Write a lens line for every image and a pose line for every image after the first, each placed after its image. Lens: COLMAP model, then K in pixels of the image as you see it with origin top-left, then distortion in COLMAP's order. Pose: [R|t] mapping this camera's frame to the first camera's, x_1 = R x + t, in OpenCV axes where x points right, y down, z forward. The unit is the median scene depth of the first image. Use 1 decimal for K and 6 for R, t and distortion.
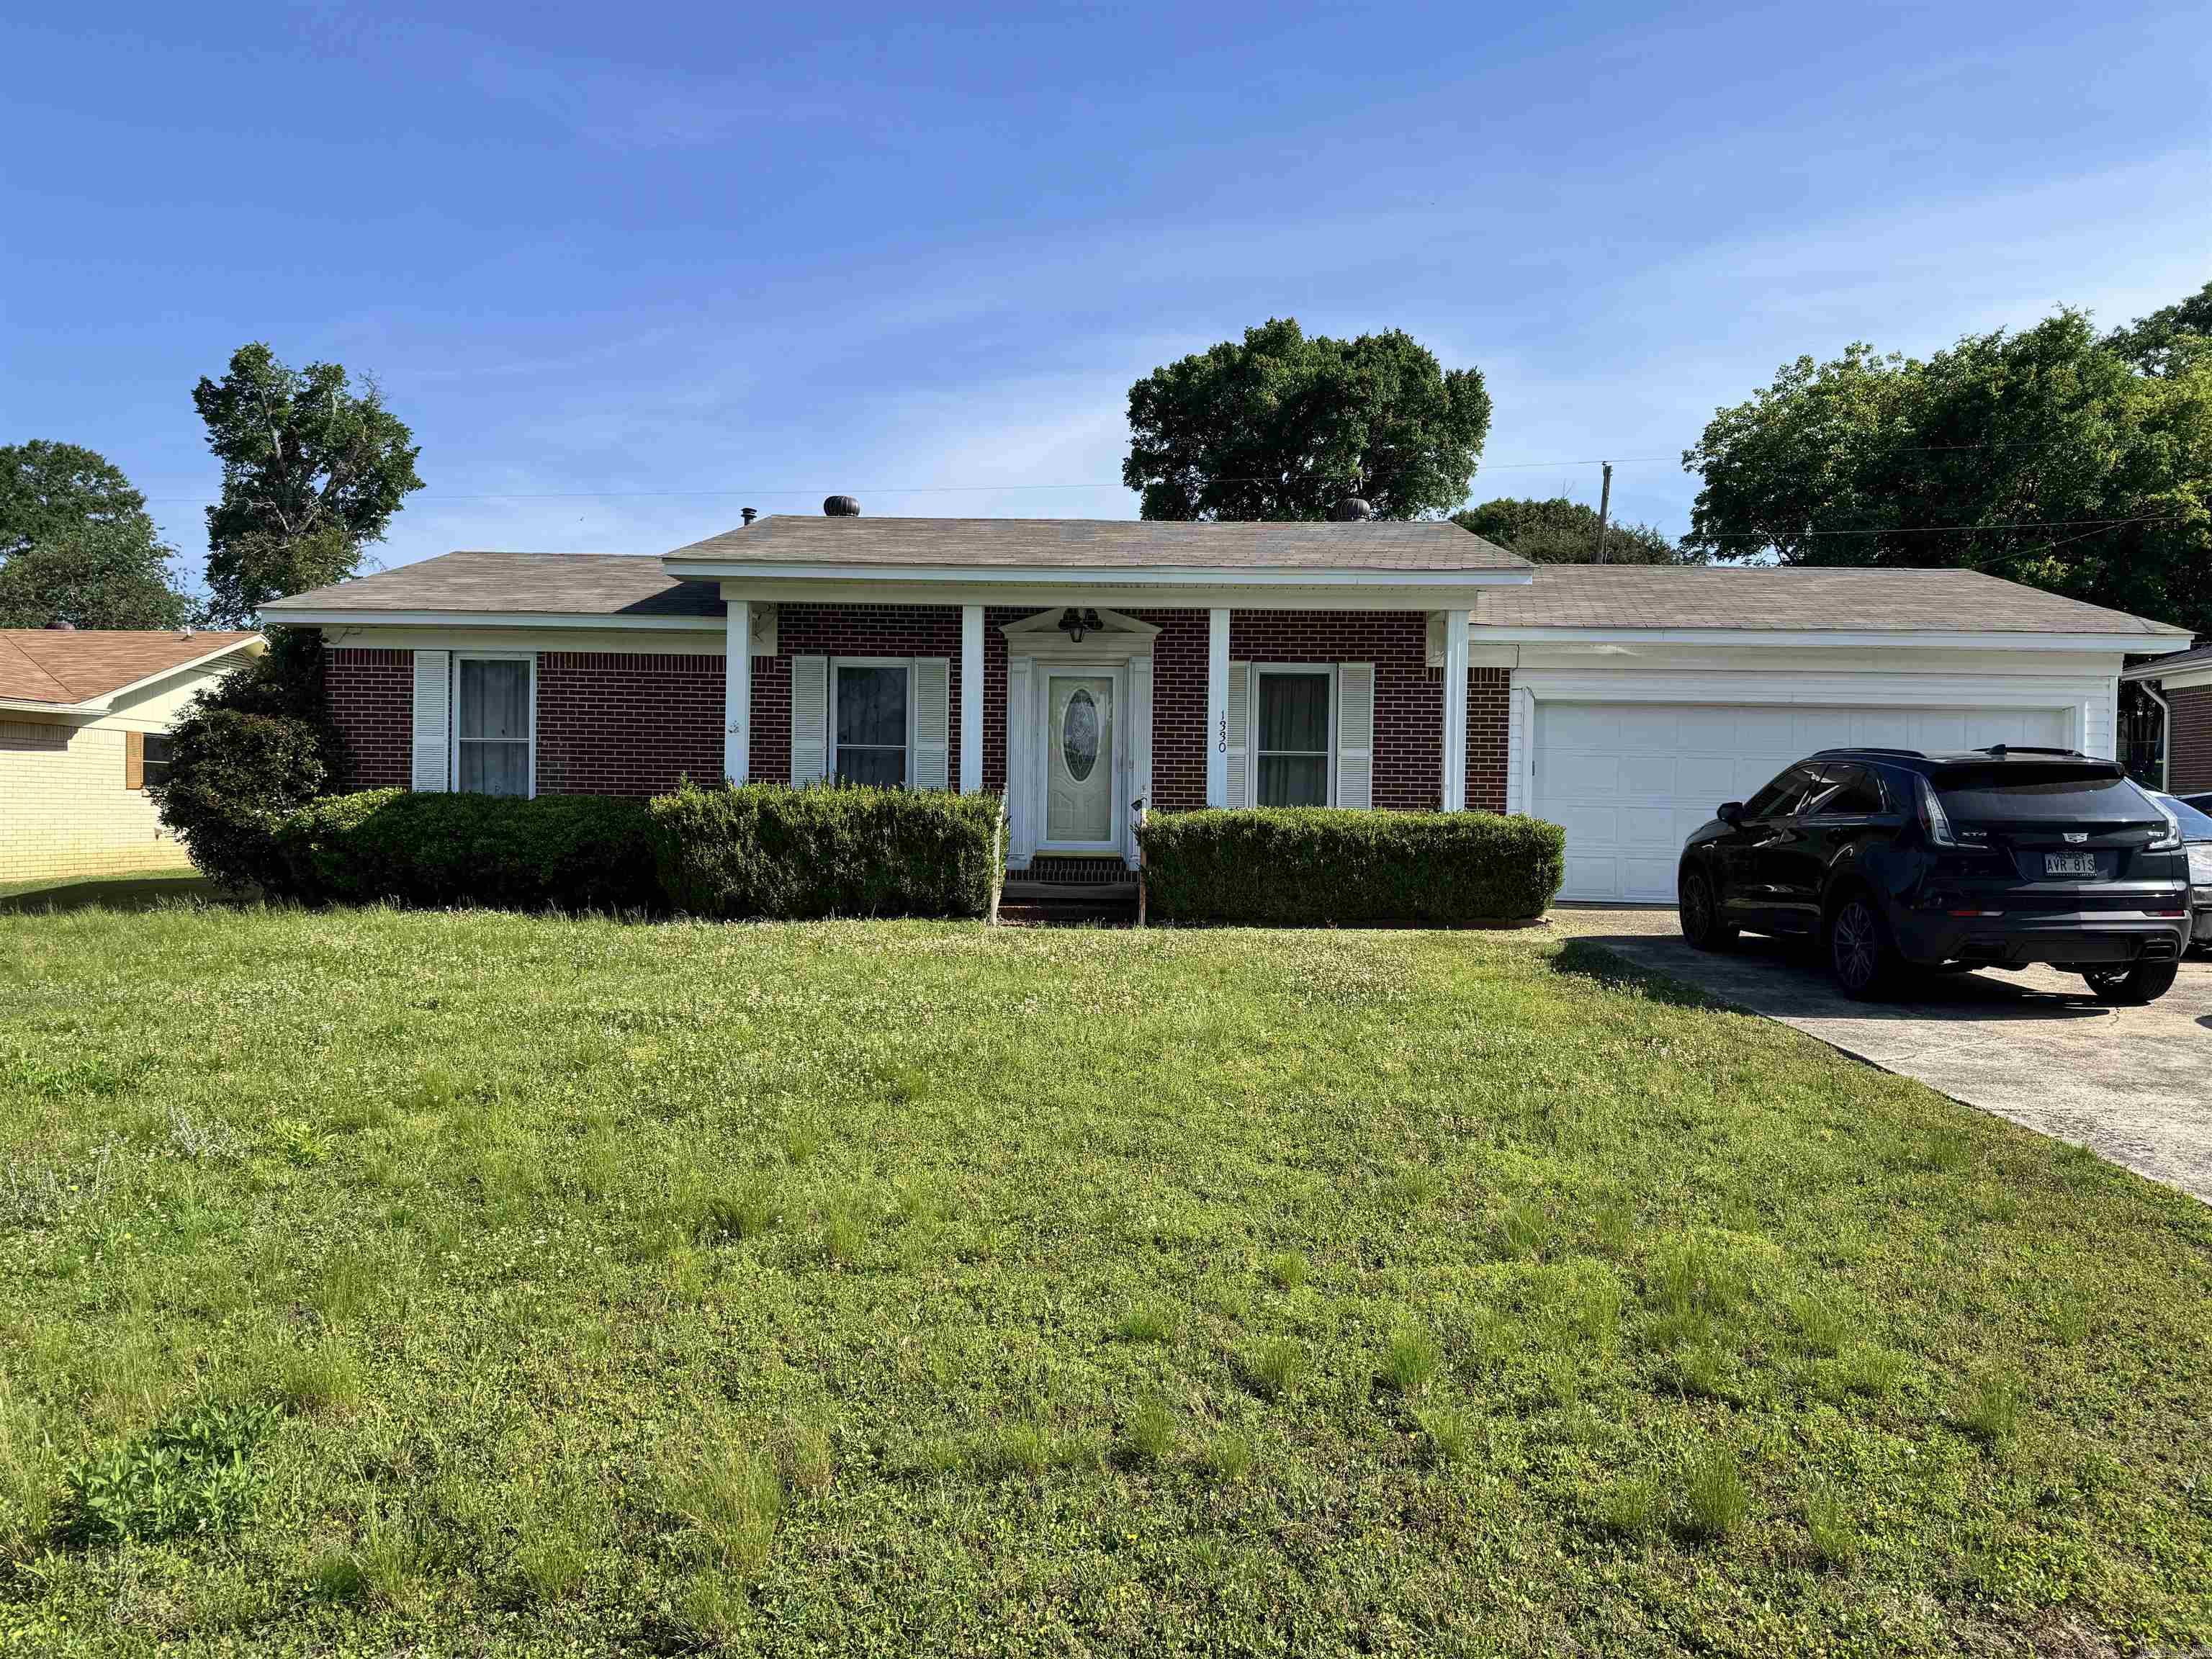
lens RADIAL K [[1496.9, 0, 1133.5], [0, 1496.9, 843.8], [0, 0, 1]] dist [0.171603, -0.305767]
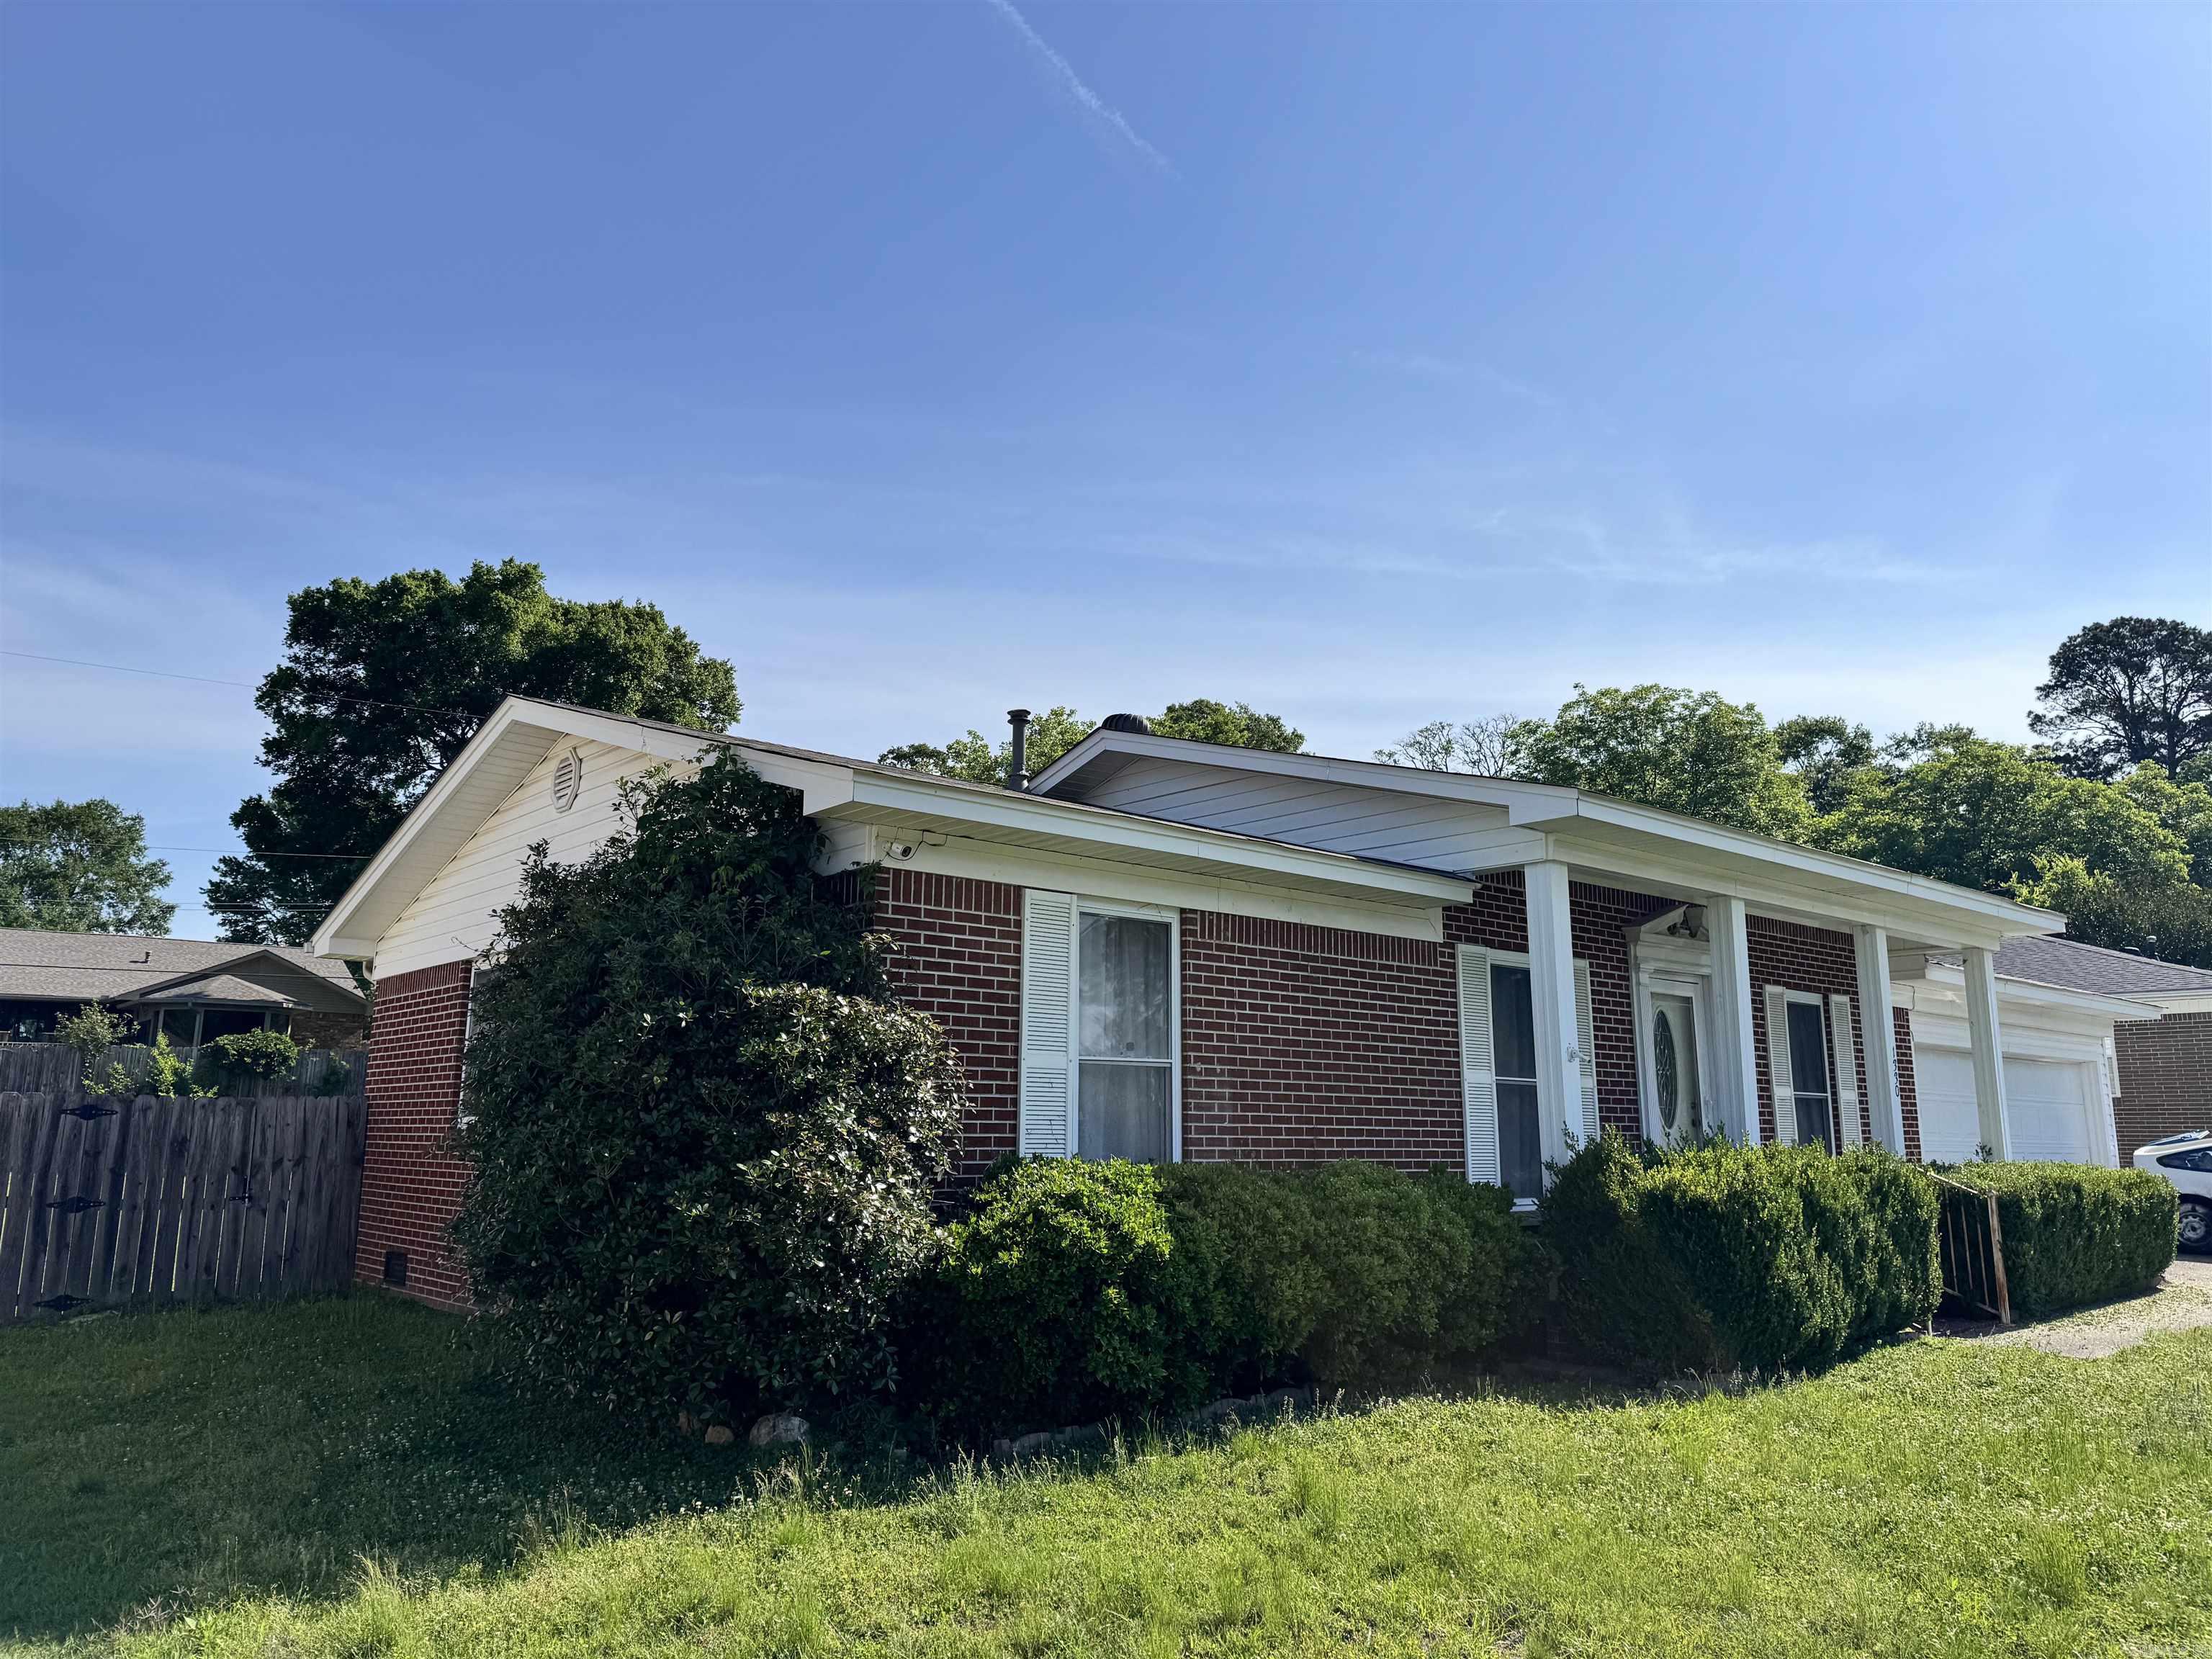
lens RADIAL K [[1496.9, 0, 1133.5], [0, 1496.9, 843.8], [0, 0, 1]] dist [0.171603, -0.305767]
pose [[0.745680, 0.113650, 0.656541, -0.785235], [0.019352, 0.981236, -0.191837, -0.041180], [-0.666024, 0.155754, 0.729488, 0.597244]]
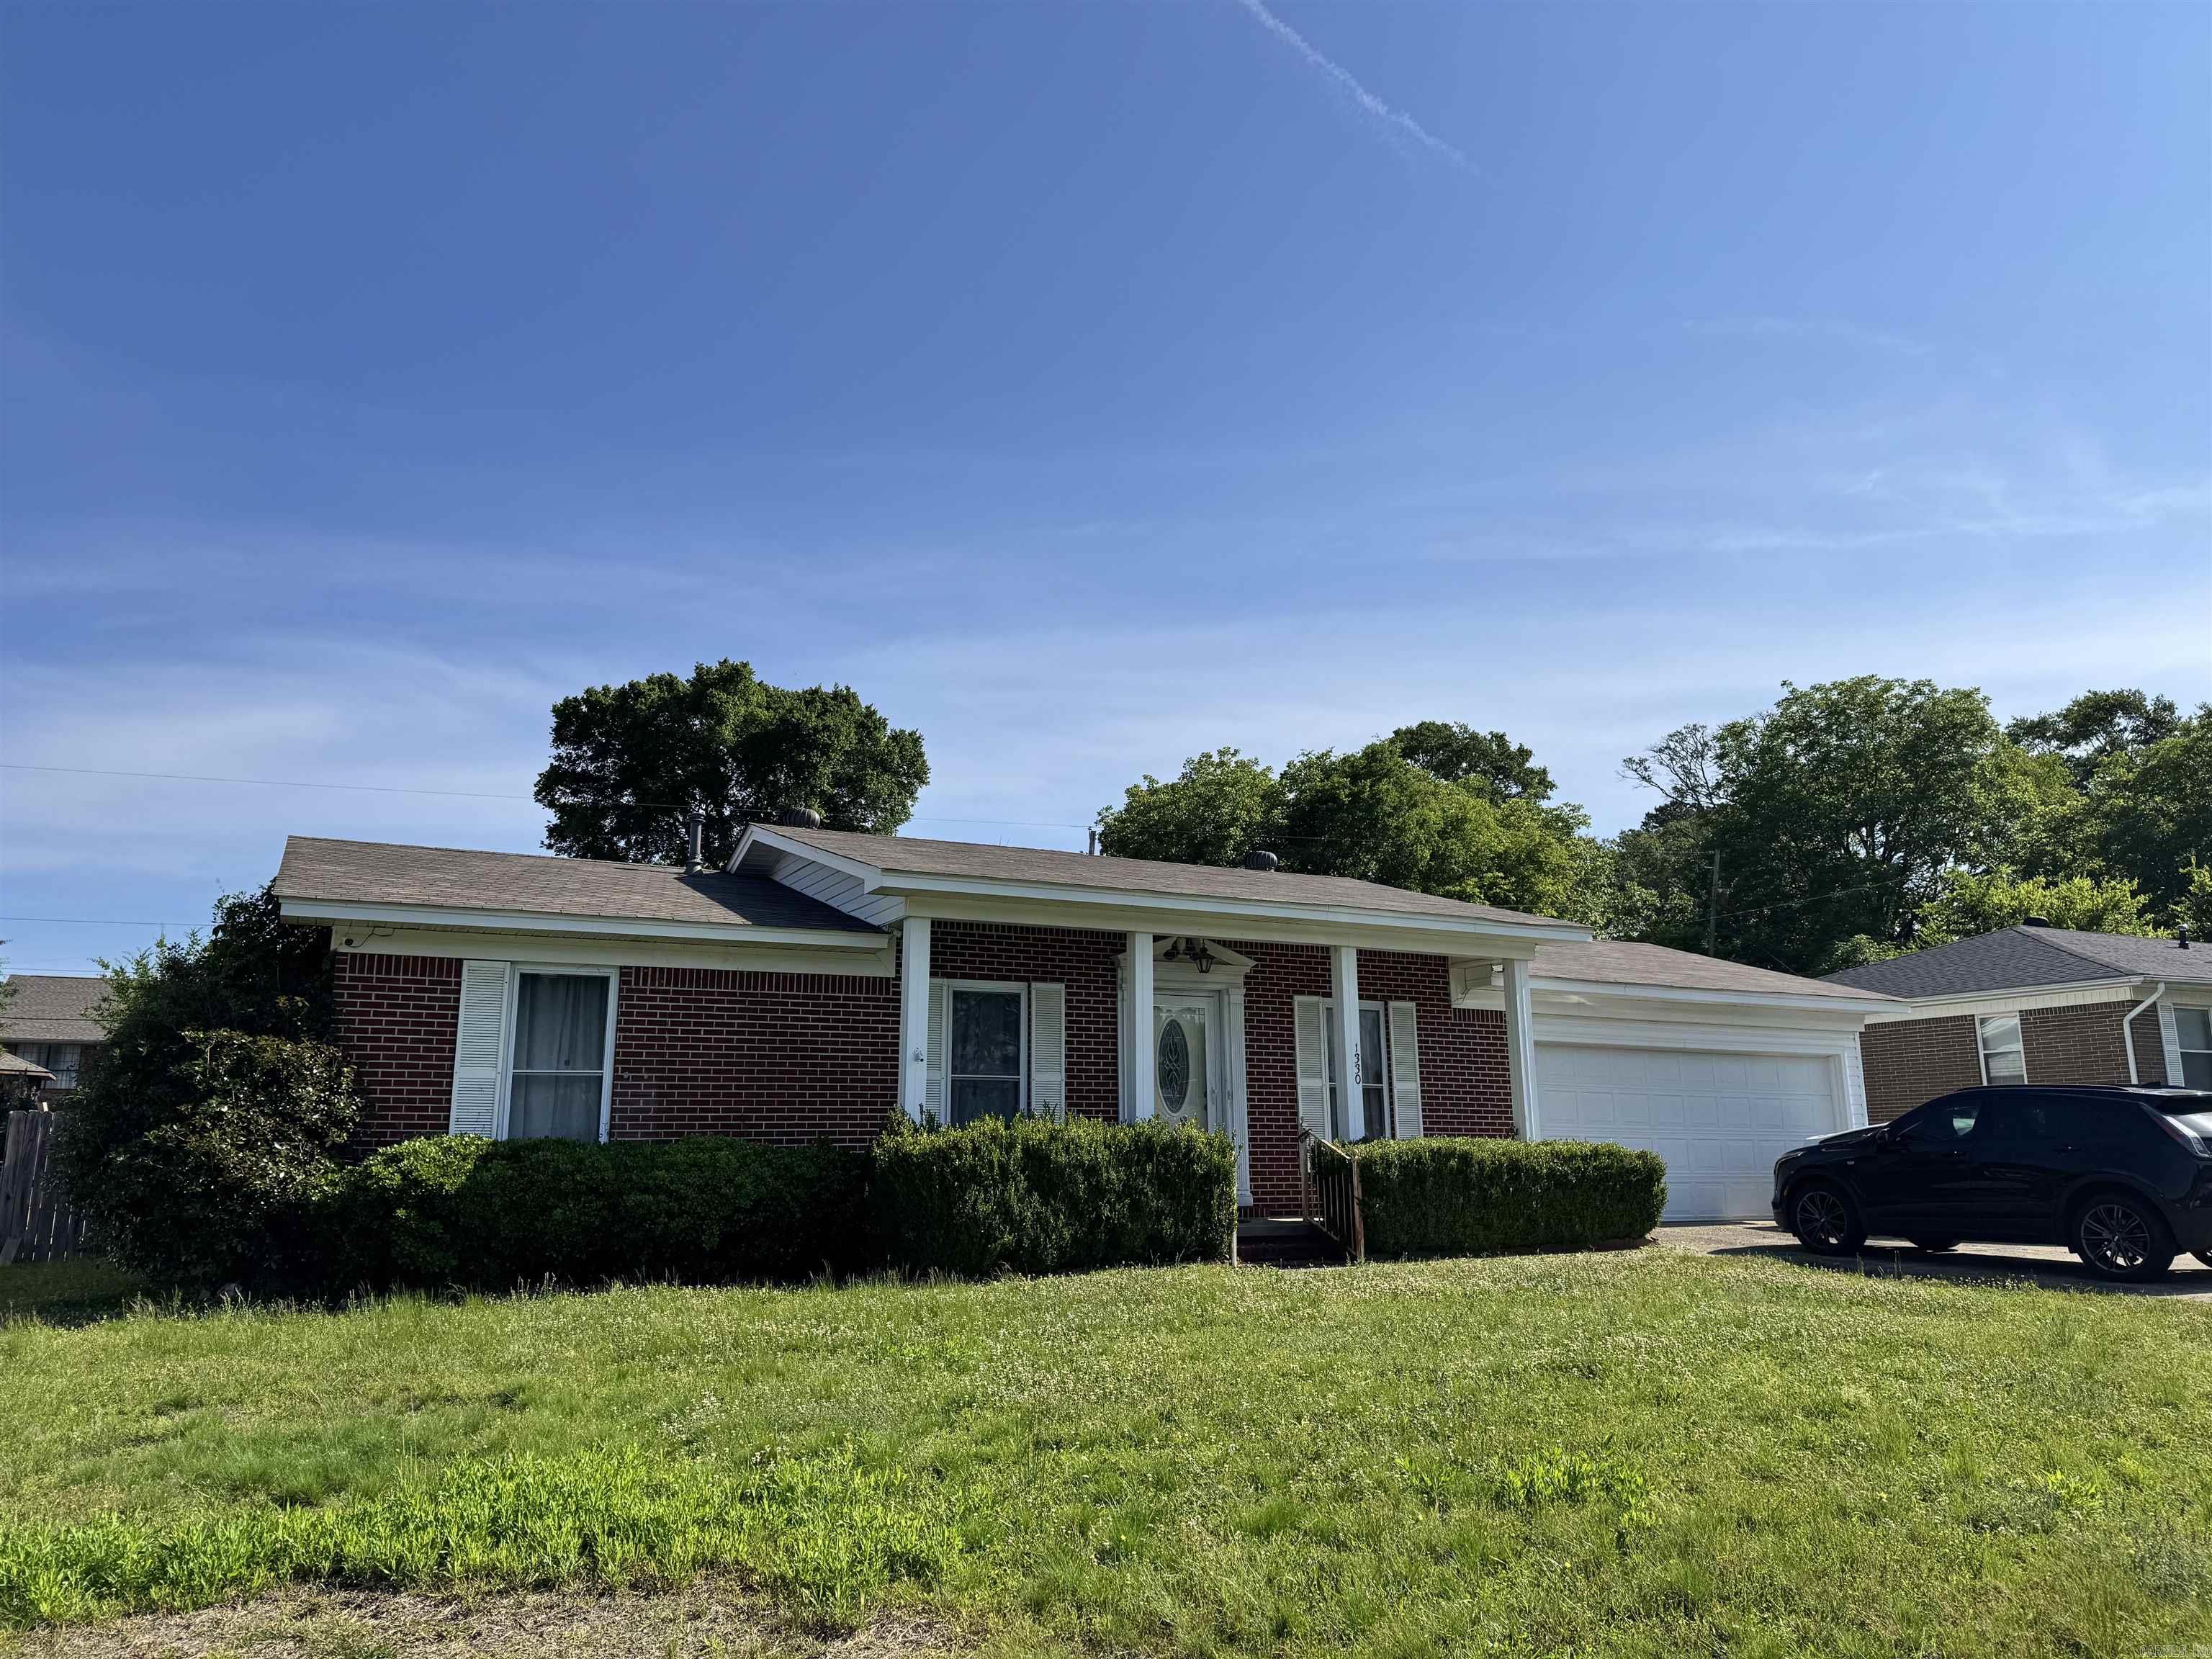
lens RADIAL K [[1496.9, 0, 1133.5], [0, 1496.9, 843.8], [0, 0, 1]] dist [0.171603, -0.305767]
pose [[0.877289, 0.077695, 0.473633, -0.547046], [0.029457, 0.976235, -0.214705, -0.003416], [-0.479058, 0.202311, 0.854151, 0.138670]]
